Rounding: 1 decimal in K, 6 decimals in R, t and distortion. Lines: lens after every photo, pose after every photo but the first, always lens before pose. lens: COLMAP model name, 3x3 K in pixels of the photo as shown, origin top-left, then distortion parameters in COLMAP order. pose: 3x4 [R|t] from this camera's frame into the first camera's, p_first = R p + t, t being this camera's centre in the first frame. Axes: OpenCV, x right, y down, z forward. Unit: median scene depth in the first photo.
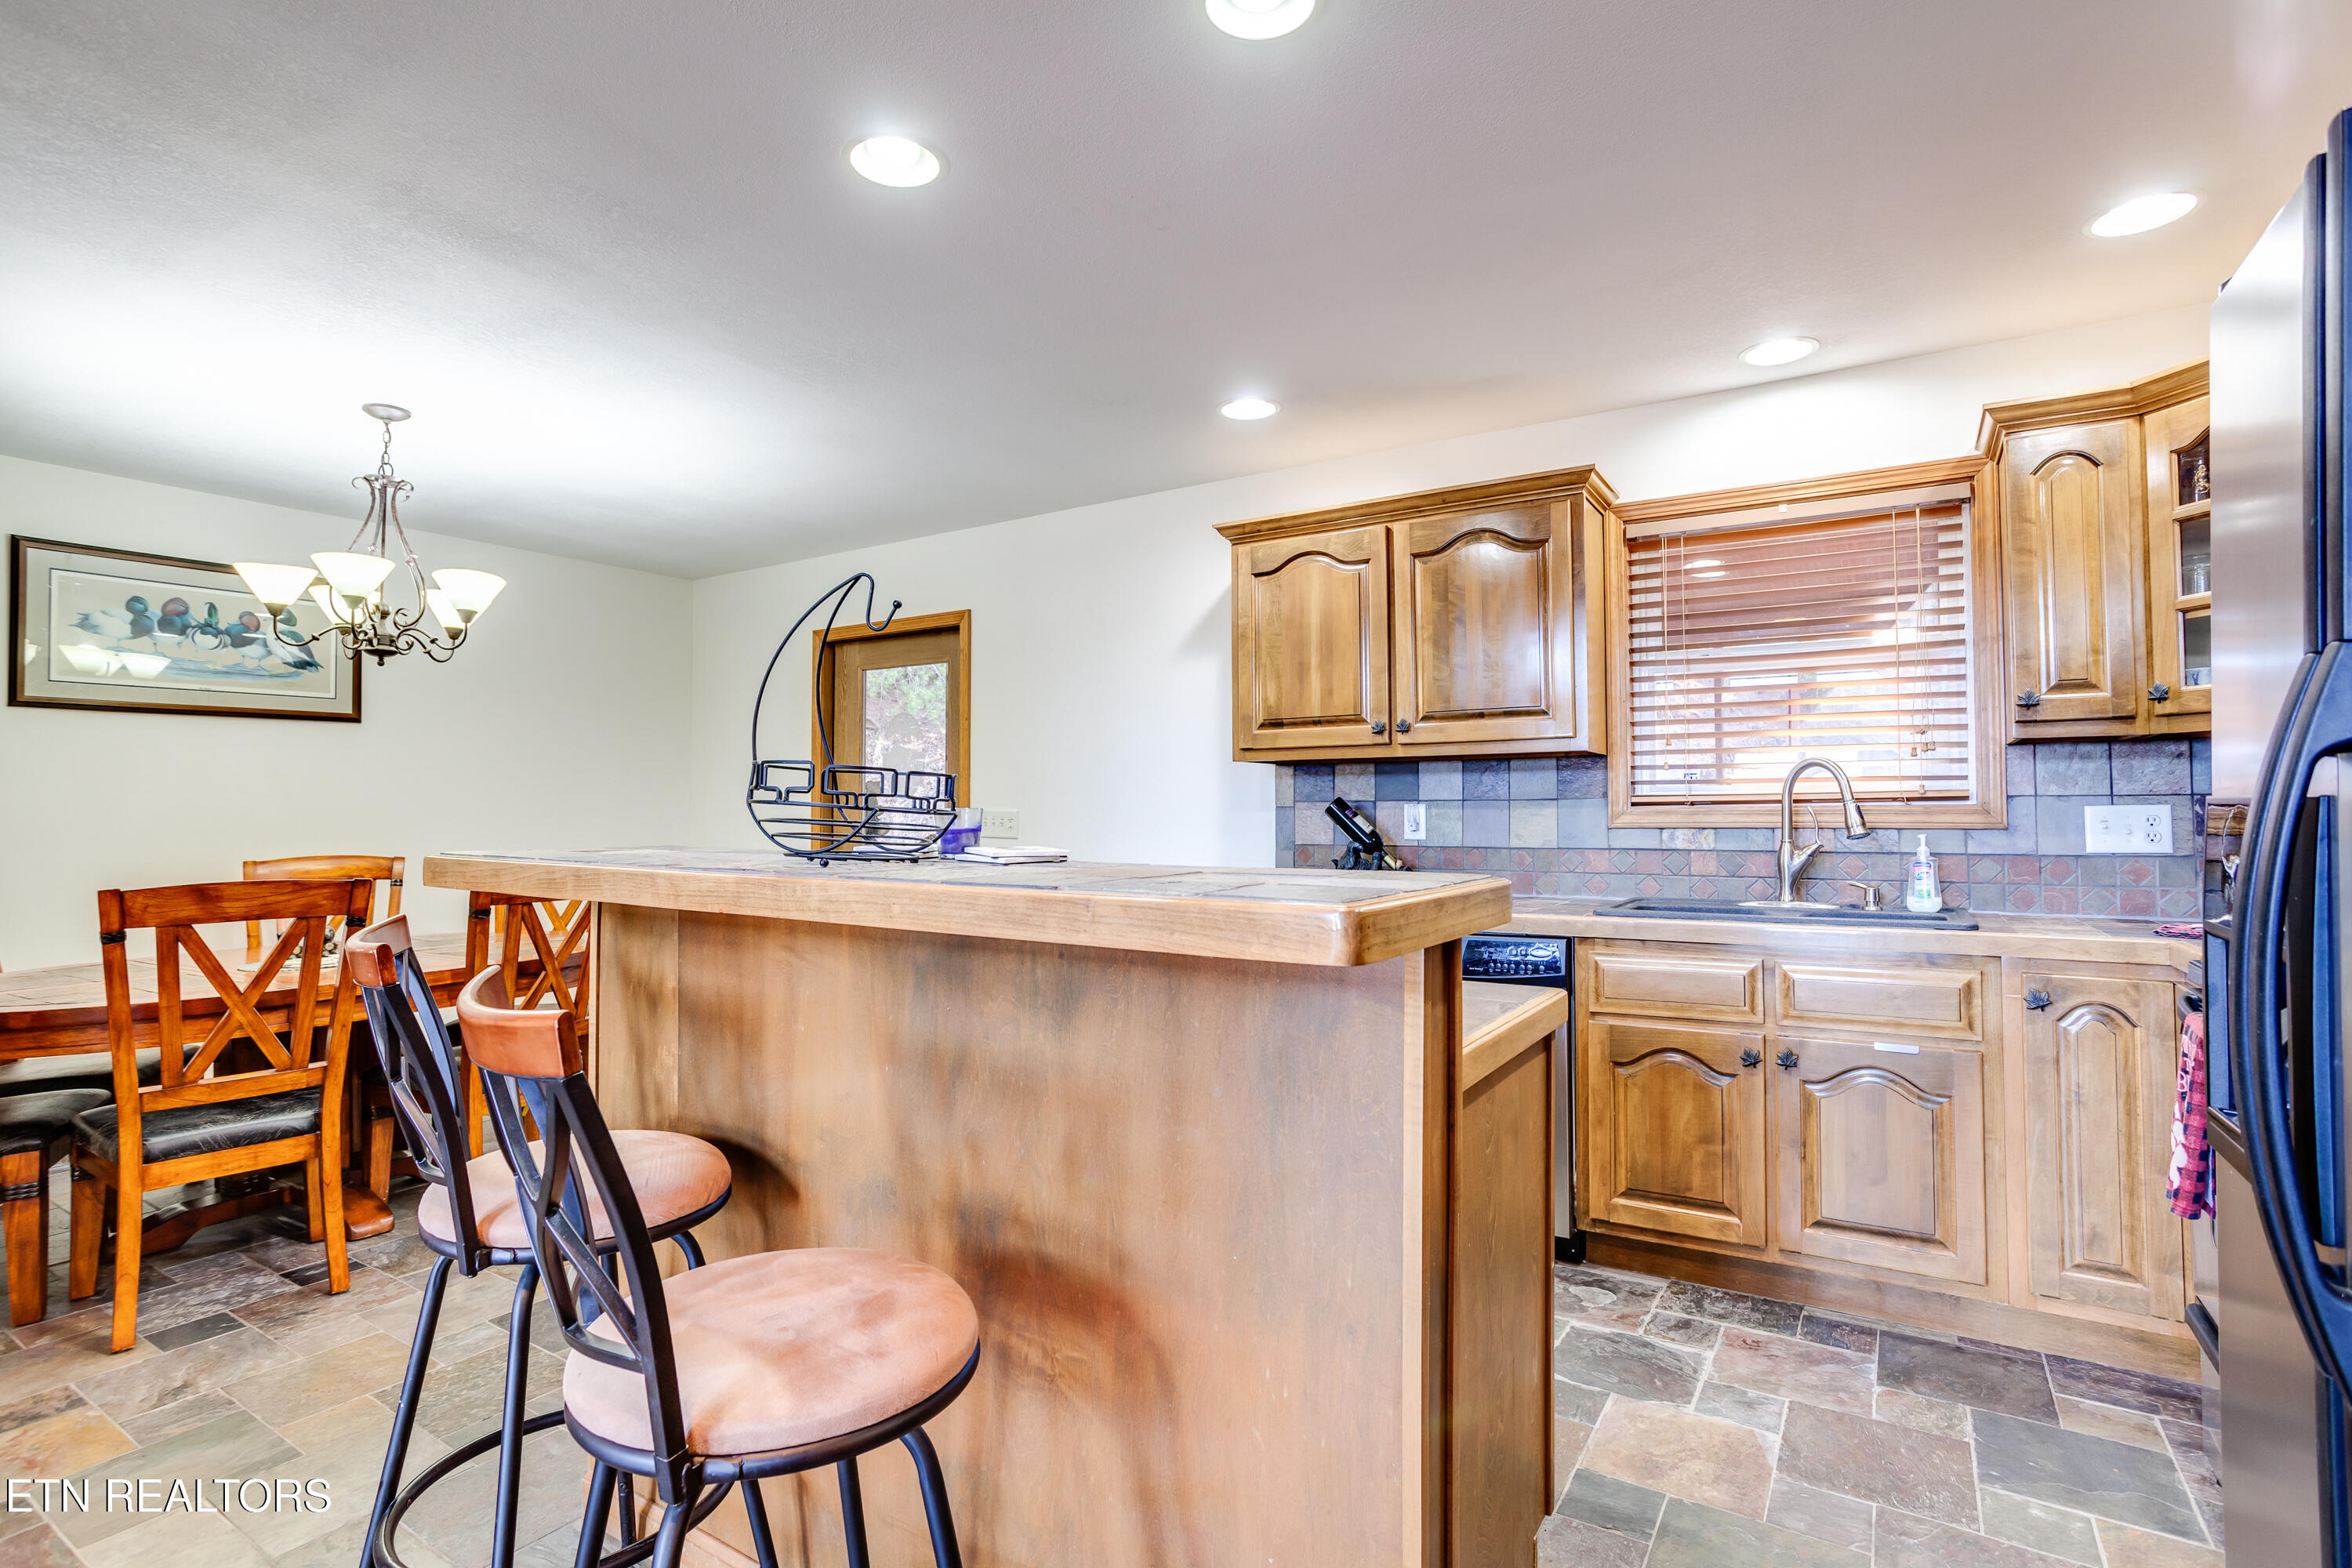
lens RADIAL K [[1117.6, 0, 1179.9], [0, 1117.6, 782.9], [0, 0, 1]] dist [-0.046477, 0.026976]
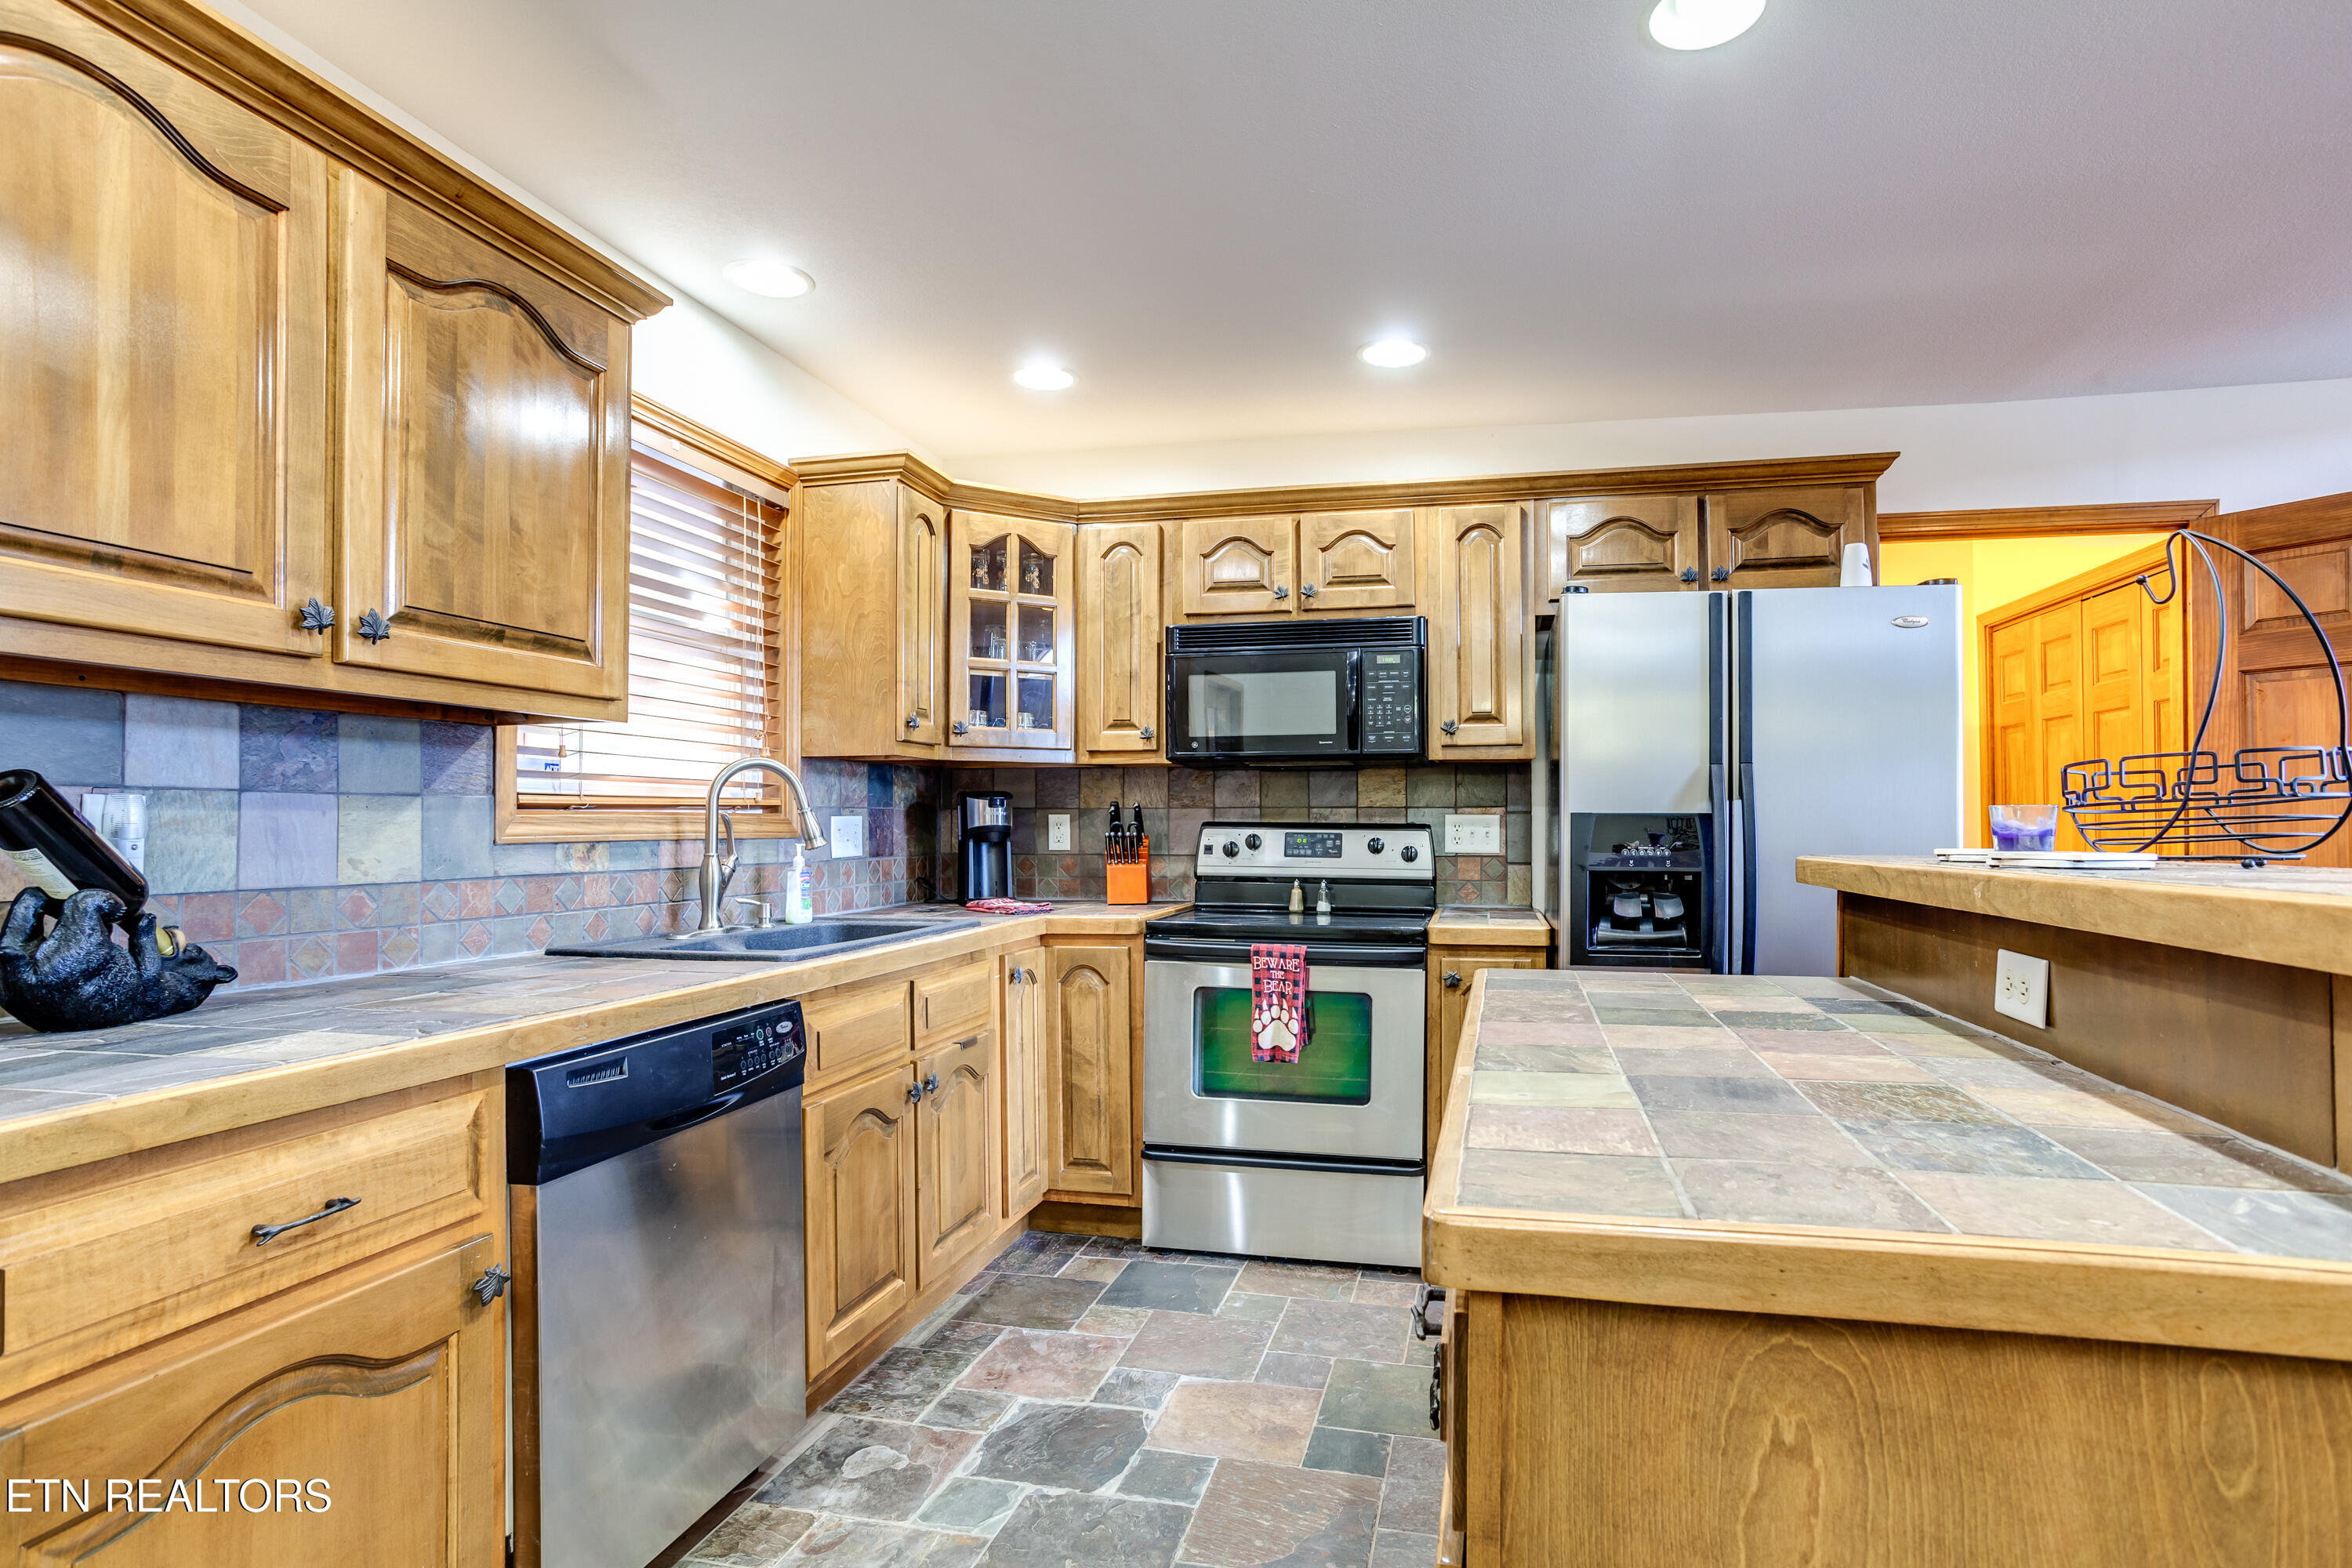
lens RADIAL K [[1224.7, 0, 1170.1], [0, 1224.7, 812.4], [0, 0, 1]] dist [-0.024158, 0.000669]
pose [[-0.333767, 0.015945, 0.942521, -0.478299], [-0.021305, 0.999474, -0.024453, 0.039438], [-0.942415, -0.028242, -0.333252, 1.095616]]
